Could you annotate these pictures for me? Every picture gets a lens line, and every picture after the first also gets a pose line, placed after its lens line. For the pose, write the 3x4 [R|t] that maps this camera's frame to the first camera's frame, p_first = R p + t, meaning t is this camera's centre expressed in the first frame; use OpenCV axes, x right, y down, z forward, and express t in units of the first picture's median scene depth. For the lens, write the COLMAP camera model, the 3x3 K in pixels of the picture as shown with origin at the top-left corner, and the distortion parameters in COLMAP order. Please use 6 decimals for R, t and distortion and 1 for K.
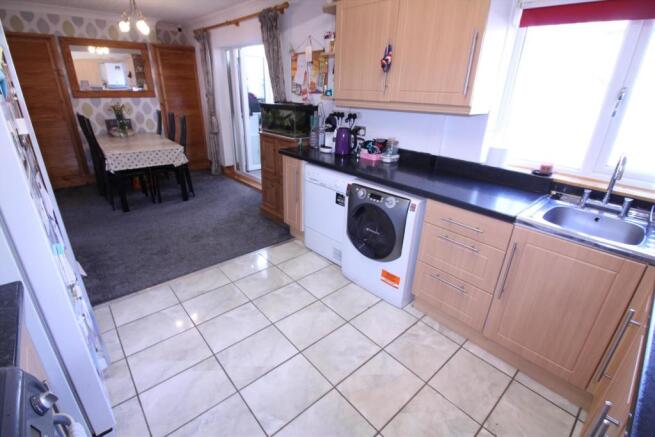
lens RADIAL K [[303.5, 0, 324.5], [0, 303.5, 213.9], [0, 0, 1]] dist [-0.001184, -0.011149]
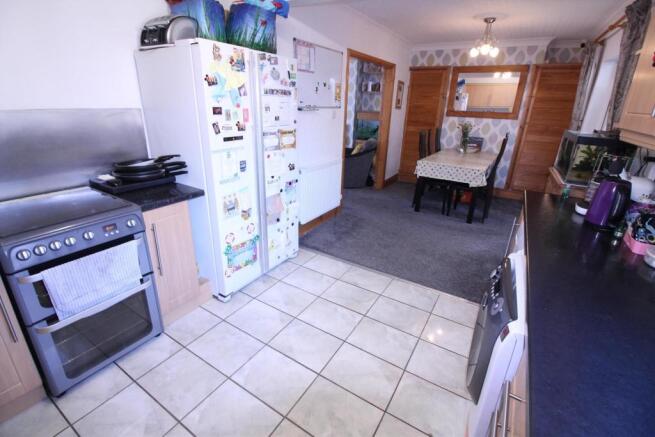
lens RADIAL K [[303.5, 0, 324.5], [0, 303.5, 213.9], [0, 0, 1]] dist [-0.001184, -0.011149]
pose [[0.291883, 0.322003, -0.900621, 0.340966], [-0.386197, 0.901130, 0.197022, -0.105315], [0.875018, 0.290309, 0.387381, 0.275228]]
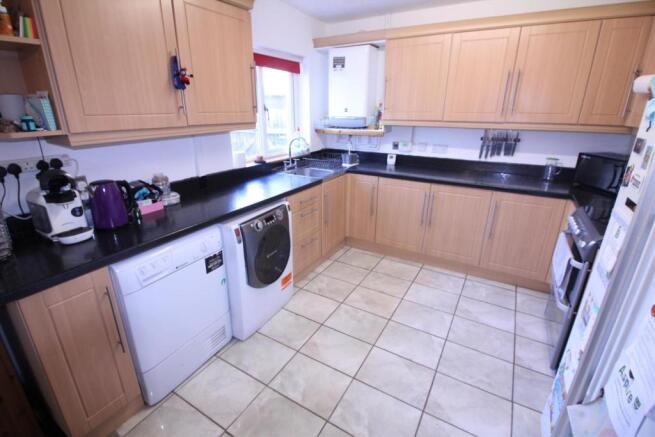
lens RADIAL K [[303.5, 0, 324.5], [0, 303.5, 213.9], [0, 0, 1]] dist [-0.001184, -0.011149]
pose [[-0.311304, -0.333909, 0.889716, -0.467022], [0.356640, 0.826756, 0.435066, -0.267793], [-0.880850, 0.452746, -0.138287, 0.602359]]
